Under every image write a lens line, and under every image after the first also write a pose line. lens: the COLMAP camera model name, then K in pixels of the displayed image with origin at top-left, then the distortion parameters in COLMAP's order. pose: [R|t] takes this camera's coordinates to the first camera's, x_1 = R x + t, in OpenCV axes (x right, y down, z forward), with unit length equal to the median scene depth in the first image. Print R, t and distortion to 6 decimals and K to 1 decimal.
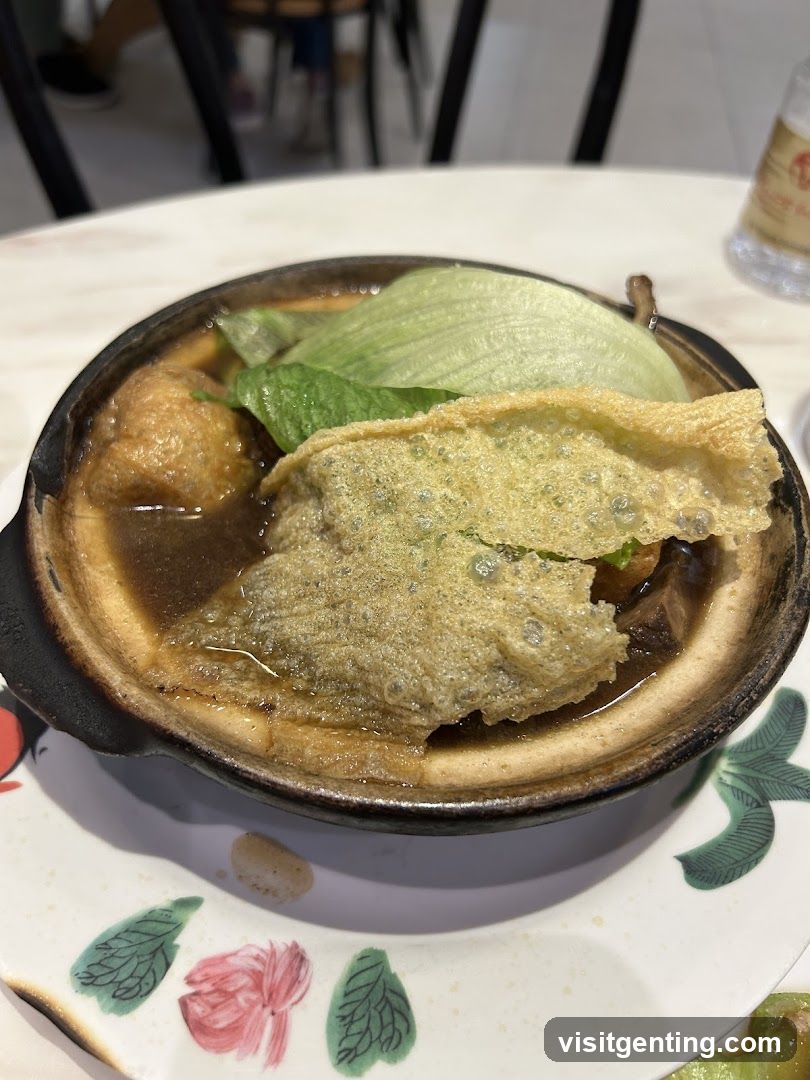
lens RADIAL K [[838.1, 0, 405.0], [0, 838.1, 540.0], [0, 0, 1]] dist [-0.004175, -0.006495]
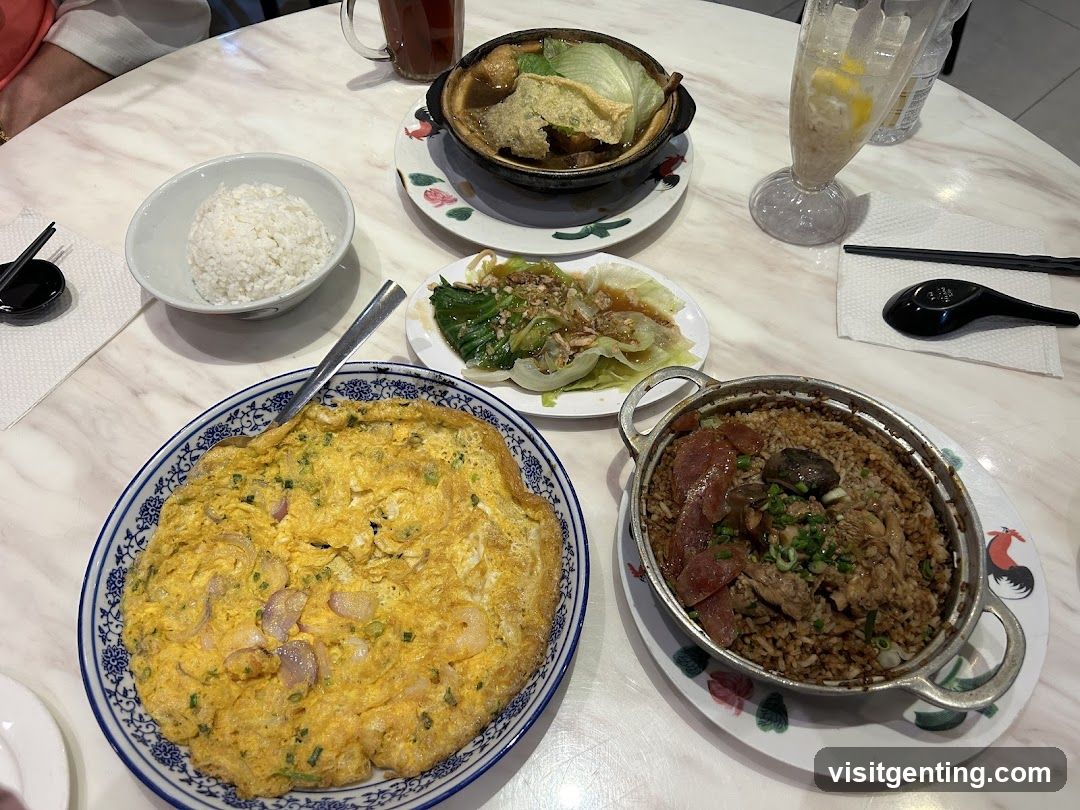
lens RADIAL K [[838.1, 0, 540.0], [0, 838.1, 405.0], [0, 0, 1]] dist [-0.004175, -0.006495]
pose [[0.774720, 0.483879, -0.407027, 2.122006], [-0.431704, 0.875112, 0.218656, 0.301334], [0.461997, 0.006318, 0.886859, -2.152564]]
